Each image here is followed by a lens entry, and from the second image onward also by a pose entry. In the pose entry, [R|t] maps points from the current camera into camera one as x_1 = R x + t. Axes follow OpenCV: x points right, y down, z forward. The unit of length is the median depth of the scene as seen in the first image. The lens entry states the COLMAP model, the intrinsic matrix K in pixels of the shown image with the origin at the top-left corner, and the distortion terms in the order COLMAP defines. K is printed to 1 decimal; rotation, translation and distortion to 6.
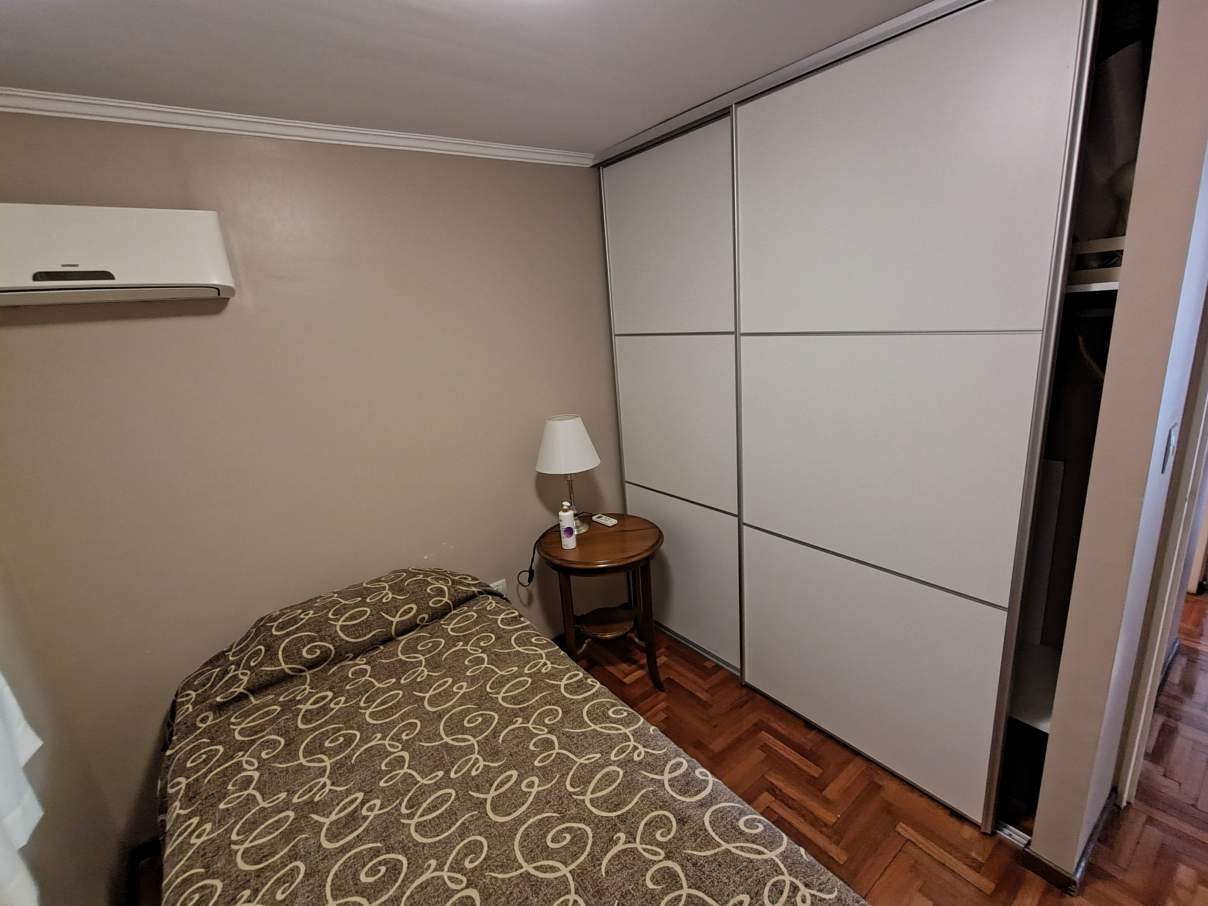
lens RADIAL K [[548.1, 0, 600.8], [0, 548.1, 450.7], [0, 0, 1]] dist [0.001620, 0.000542]
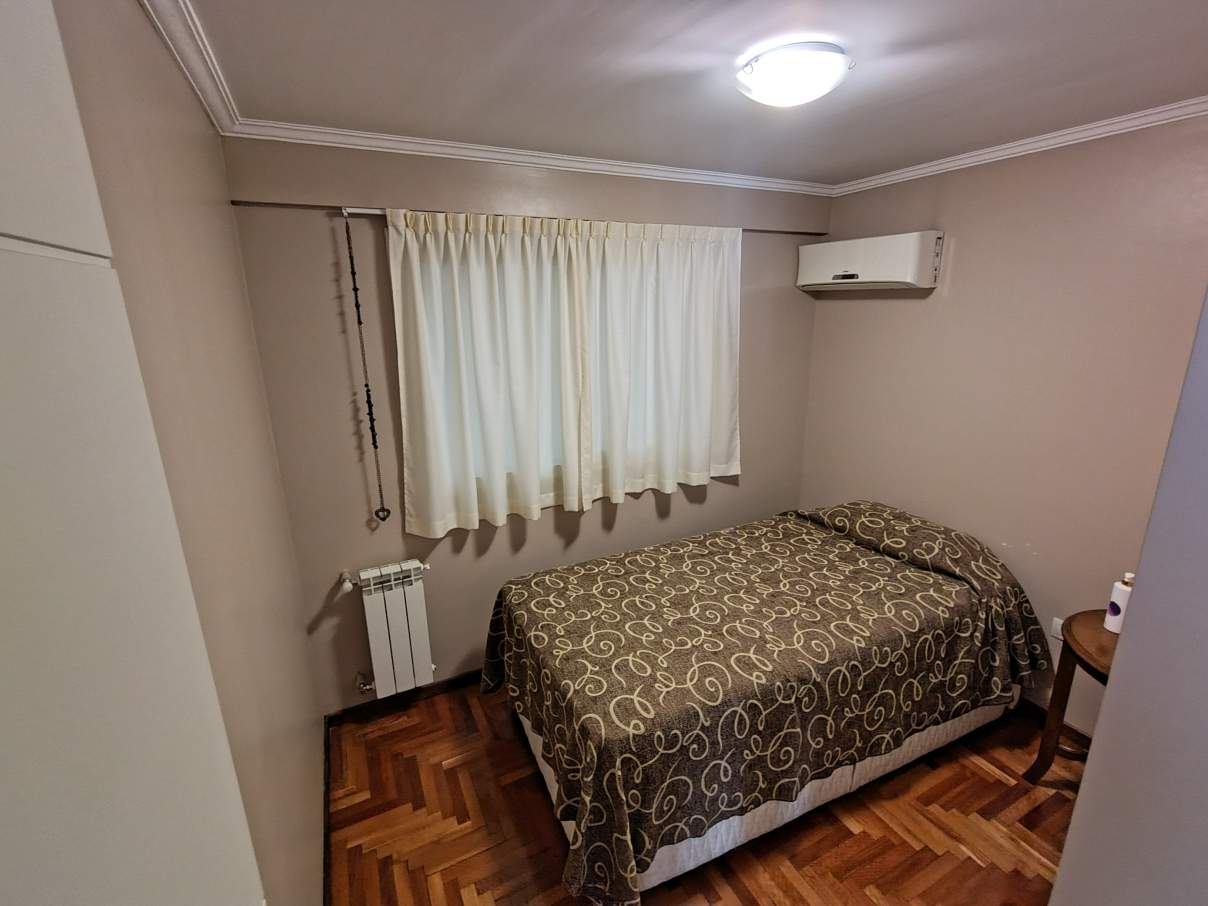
lens RADIAL K [[548.1, 0, 602.8], [0, 548.1, 452.7], [0, 0, 1]] dist [0.001620, 0.000542]
pose [[-0.187640, 0.334029, -0.923697, 0.996858], [-0.221894, 0.901675, 0.371141, -0.244676], [0.956846, 0.274604, -0.095072, 0.459396]]
